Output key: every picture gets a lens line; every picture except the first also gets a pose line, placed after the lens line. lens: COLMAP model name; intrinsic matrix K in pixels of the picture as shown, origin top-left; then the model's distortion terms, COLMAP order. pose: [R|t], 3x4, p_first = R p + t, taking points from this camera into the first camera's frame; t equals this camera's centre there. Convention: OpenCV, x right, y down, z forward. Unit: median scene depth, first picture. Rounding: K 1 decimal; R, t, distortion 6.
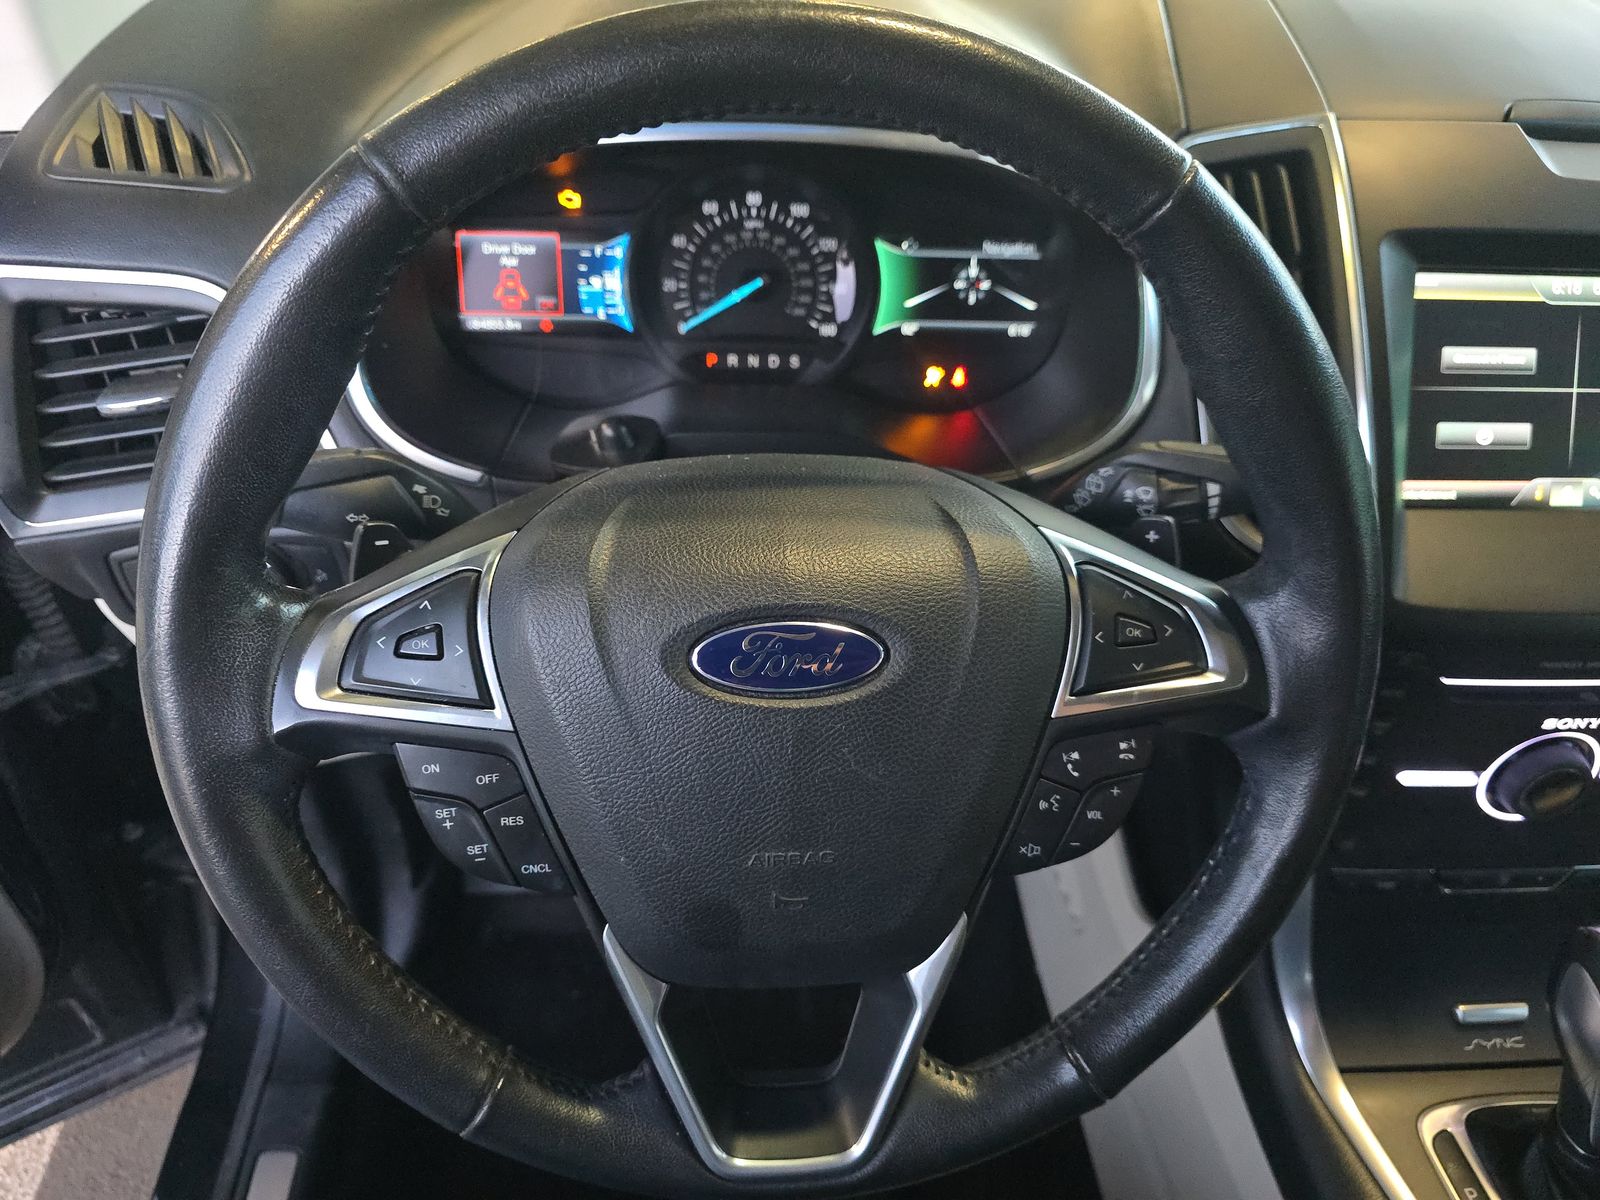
lens RADIAL K [[1095.8, 0, 815.9], [0, 1095.8, 613.1], [0, 0, 1]] dist [0.030235, -0.020204]
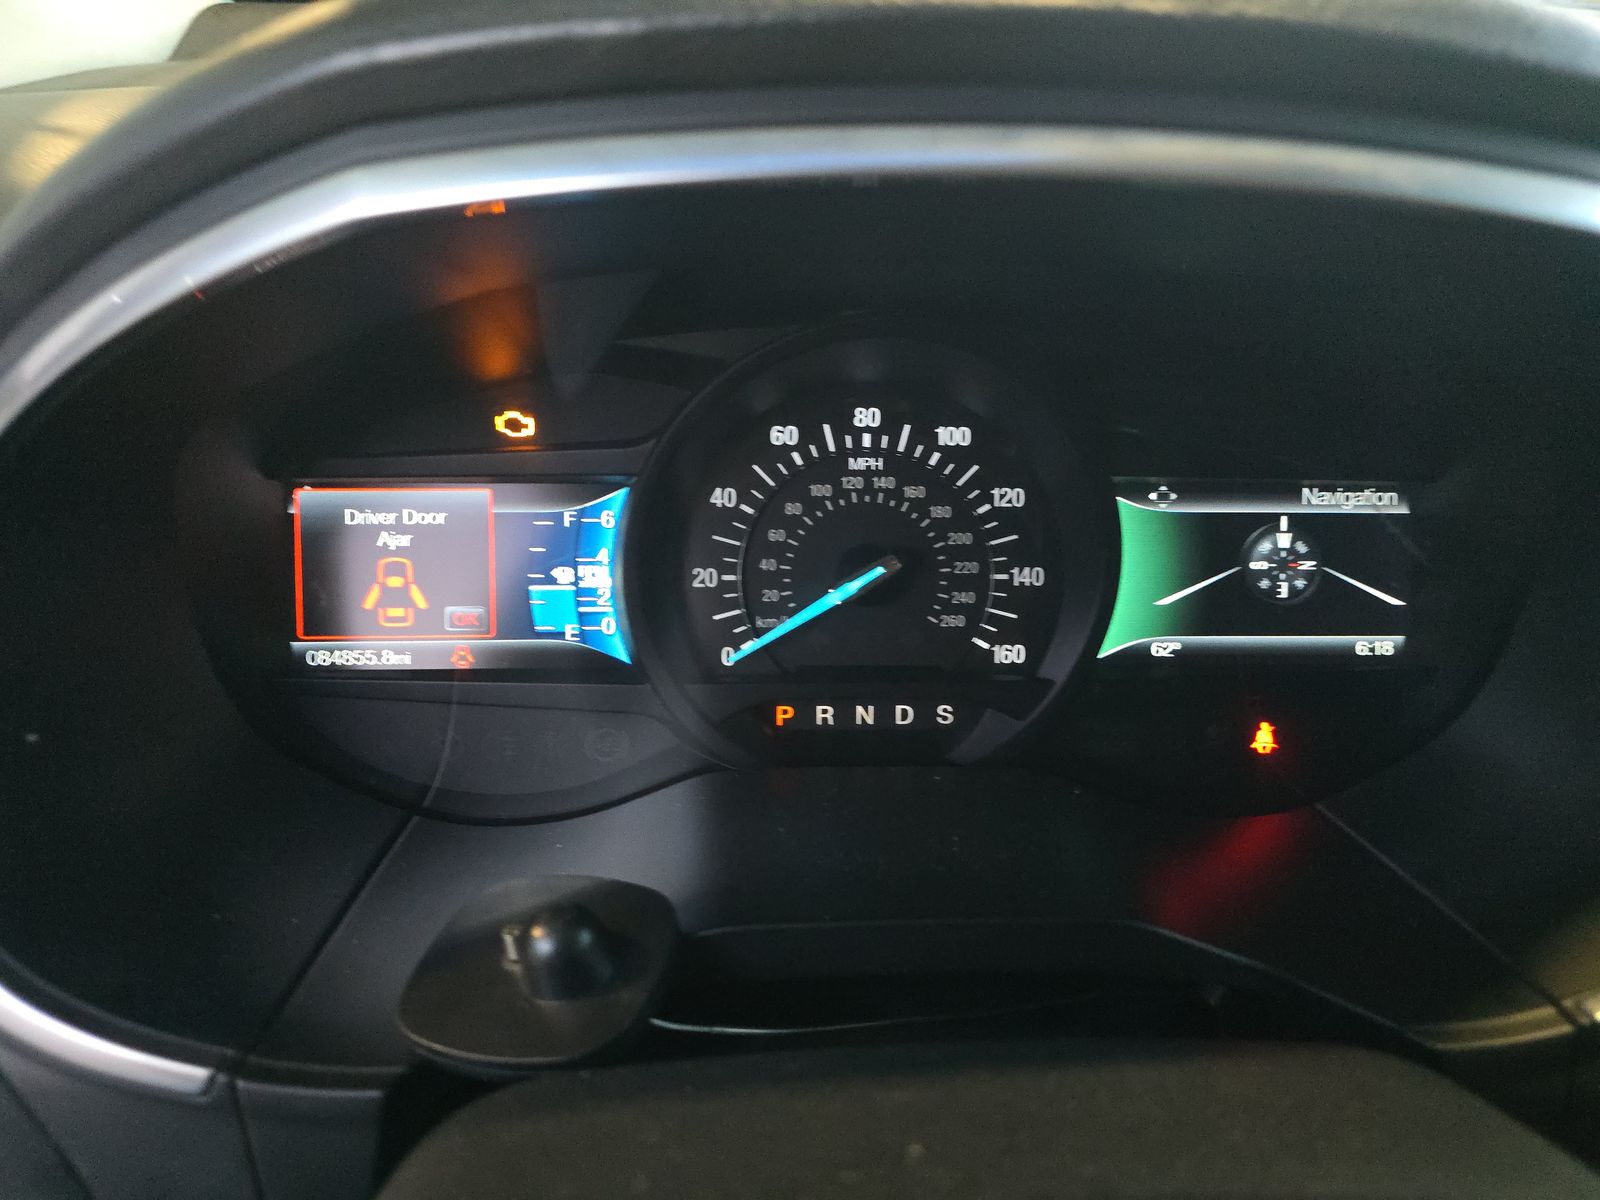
lens RADIAL K [[1095.8, 0, 811.8], [0, 1095.8, 604.3], [0, 0, 1]] dist [0.030235, -0.020204]
pose [[0.999466, -0.018676, -0.026802, -0.069272], [0.011596, 0.969860, -0.243388, -0.160914], [0.030540, 0.242947, 0.969559, 0.507367]]
